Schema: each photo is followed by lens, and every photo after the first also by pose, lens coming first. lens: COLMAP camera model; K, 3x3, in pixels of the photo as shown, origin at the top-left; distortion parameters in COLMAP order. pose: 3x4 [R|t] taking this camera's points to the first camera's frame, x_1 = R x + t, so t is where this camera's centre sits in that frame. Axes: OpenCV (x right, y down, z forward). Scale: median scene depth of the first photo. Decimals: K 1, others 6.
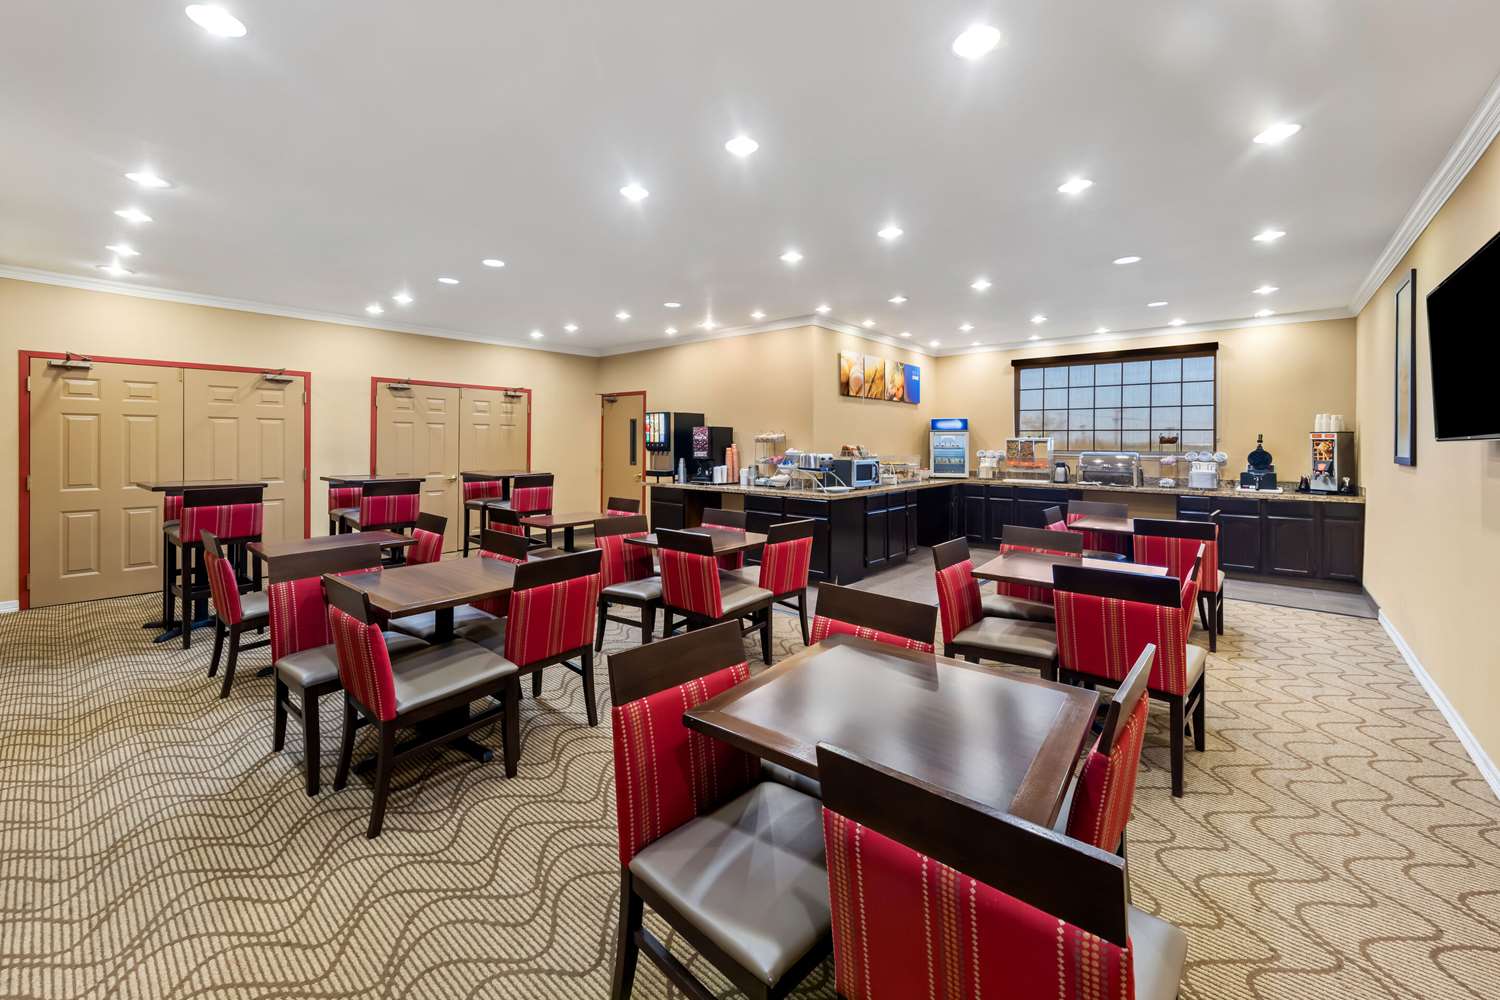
lens RADIAL K [[583.9, 0, 748.0], [0, 583.9, 439.7], [0, 0, 1]] dist [0.008934, -0.000724]
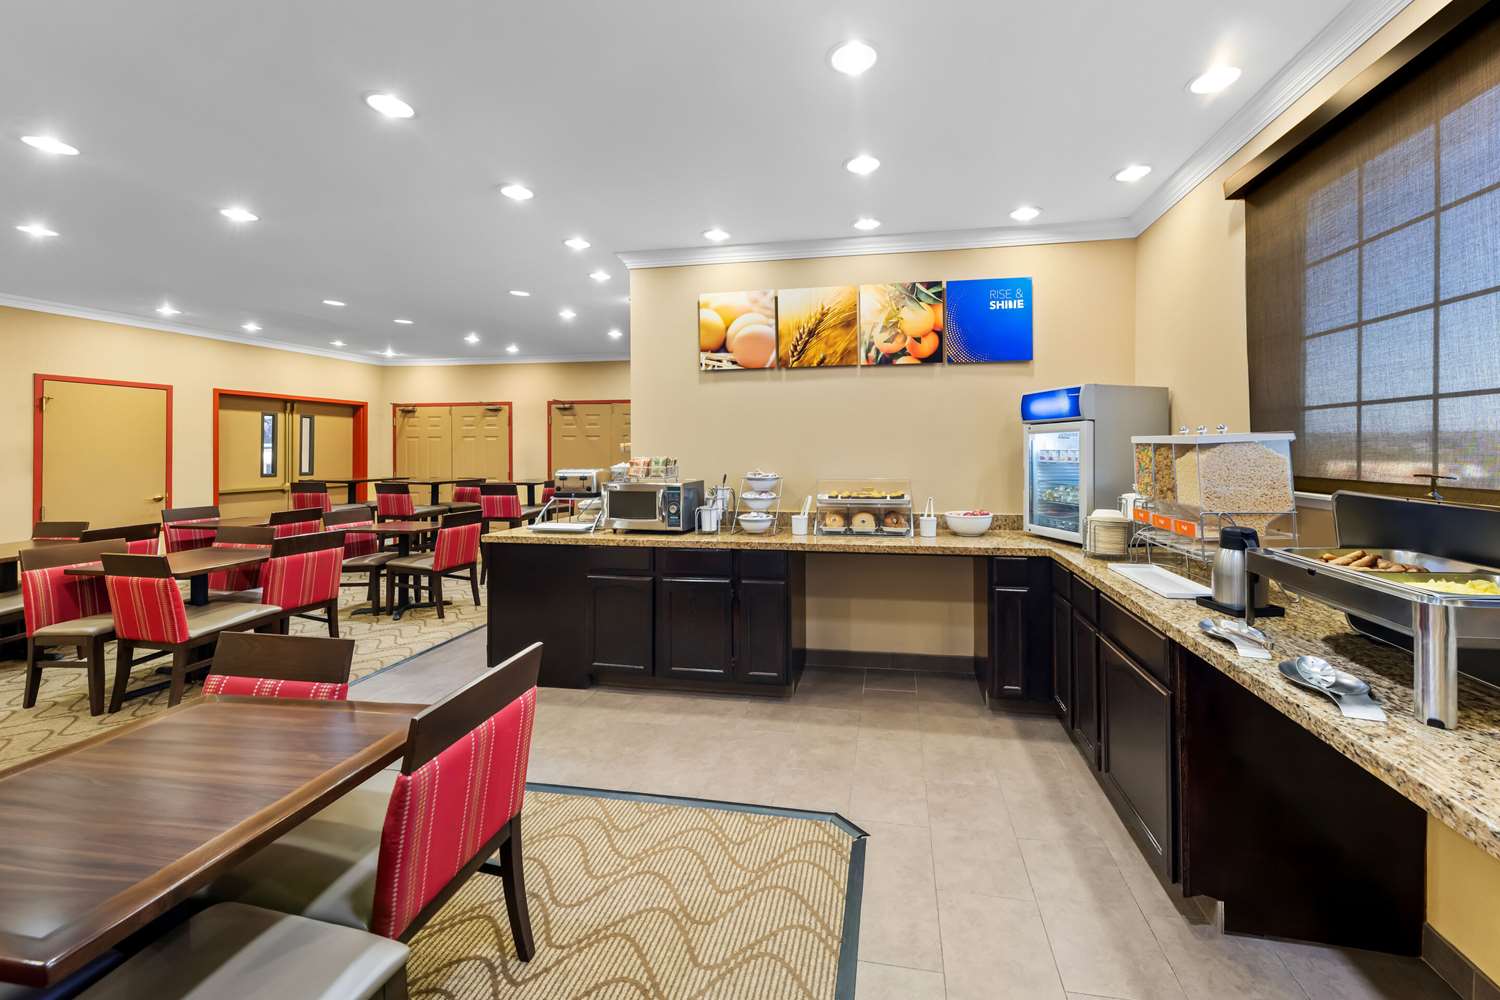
lens RADIAL K [[583.9, 0, 799.3], [0, 583.9, 450.0], [0, 0, 1]] dist [0.008934, -0.000724]
pose [[0.525334, -0.004882, -0.850882, 0.705288], [0.007378, 0.999972, -0.001182, 0.004668], [0.850864, -0.005657, 0.525355, 0.770496]]
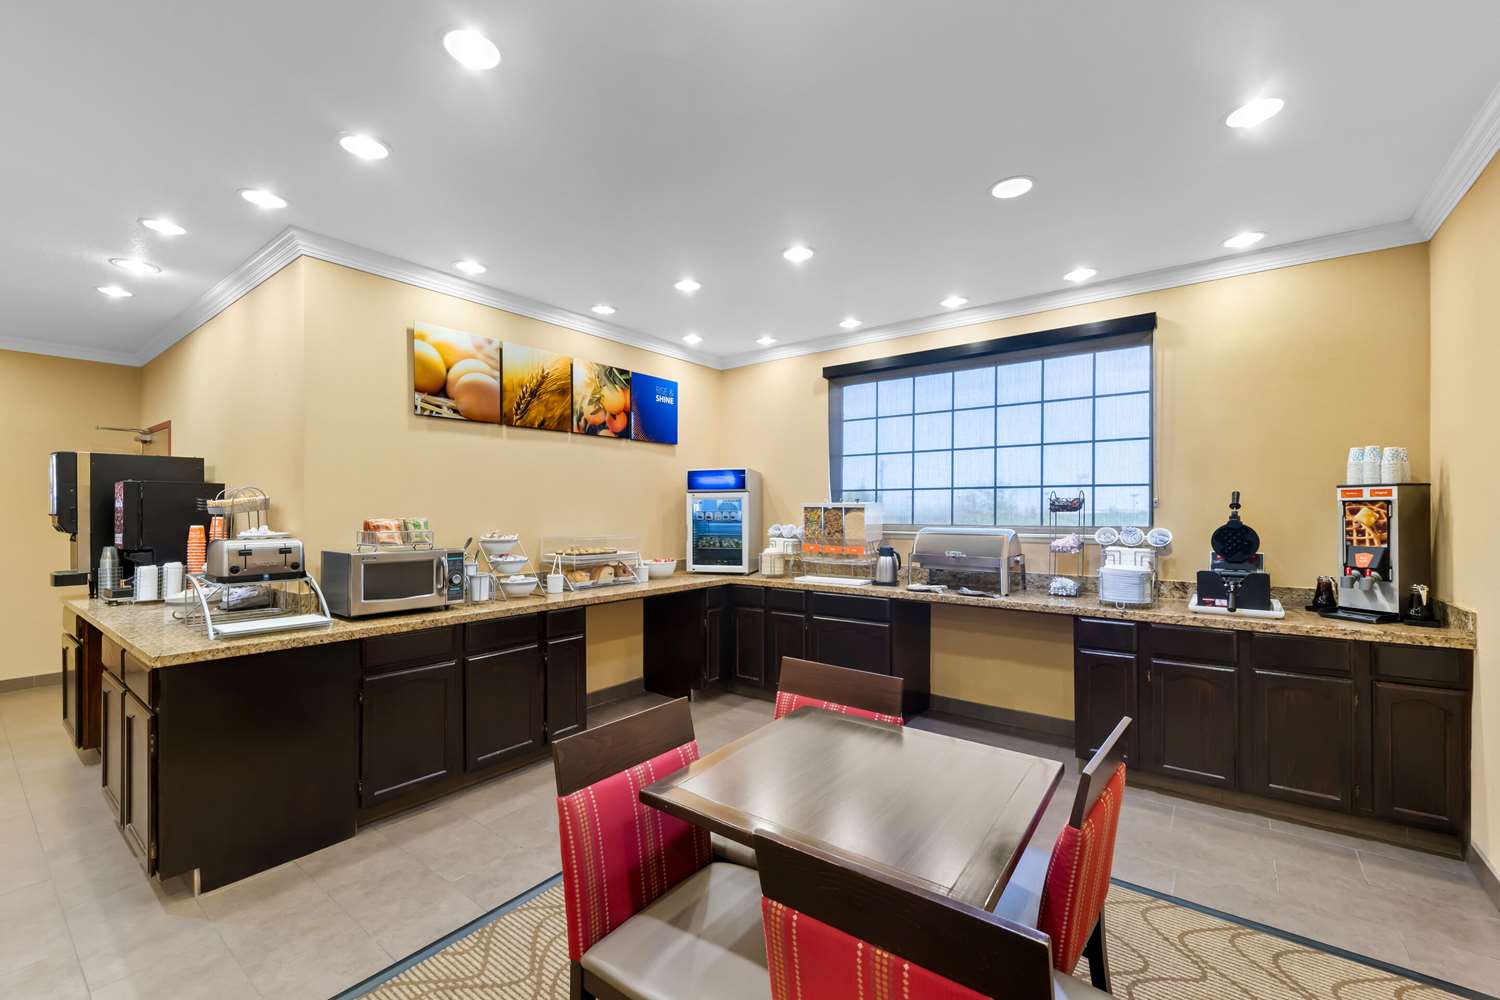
lens RADIAL K [[614.1, 0, 753.5], [0, 614.1, 507.7], [0, 0, 1]] dist [0.013570, 0.000290]
pose [[0.998205, -0.004126, 0.059745, 0.409328], [0.004286, 0.999988, -0.002548, 0.003590], [-0.059734, 0.002800, 0.998210, 0.473508]]
